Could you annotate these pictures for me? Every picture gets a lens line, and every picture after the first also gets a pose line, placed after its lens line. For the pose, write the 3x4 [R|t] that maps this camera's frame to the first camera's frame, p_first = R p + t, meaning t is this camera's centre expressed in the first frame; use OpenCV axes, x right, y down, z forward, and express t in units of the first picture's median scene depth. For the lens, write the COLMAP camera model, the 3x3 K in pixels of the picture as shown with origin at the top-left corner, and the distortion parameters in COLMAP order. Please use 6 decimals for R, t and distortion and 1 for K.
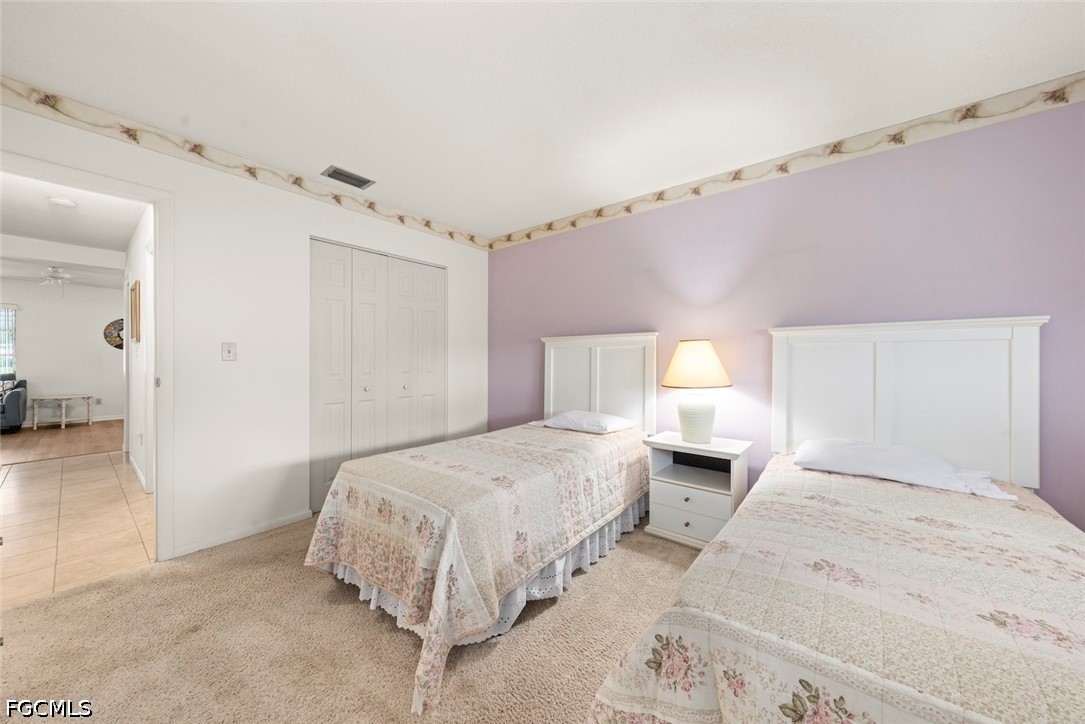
lens RADIAL K [[373.8, 0, 546.9], [0, 373.8, 360.9], [0, 0, 1]] dist [-0.002249, -0.000229]
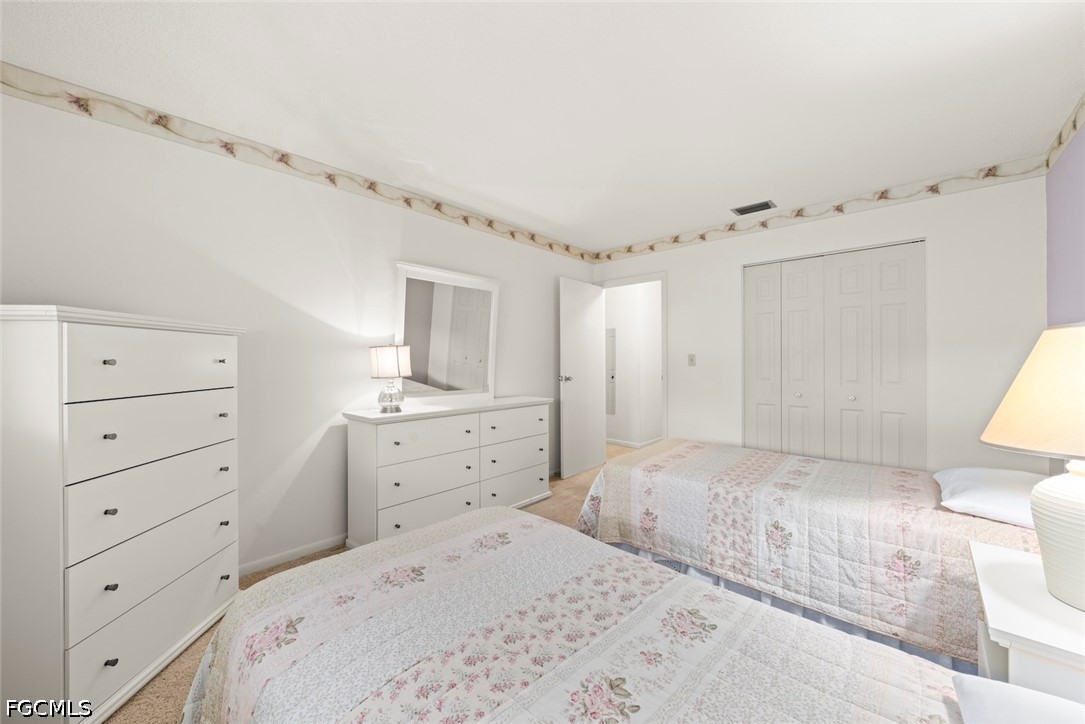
lens RADIAL K [[397.9, 0, 541.1], [0, 397.9, 363.9], [0, 0, 1]] dist [0.002347, 0.000119]
pose [[-0.076956, 0.006219, -0.997015, 0.953239], [-0.004077, 0.999970, 0.006552, -0.020361], [0.997026, 0.004569, -0.076928, 0.570288]]
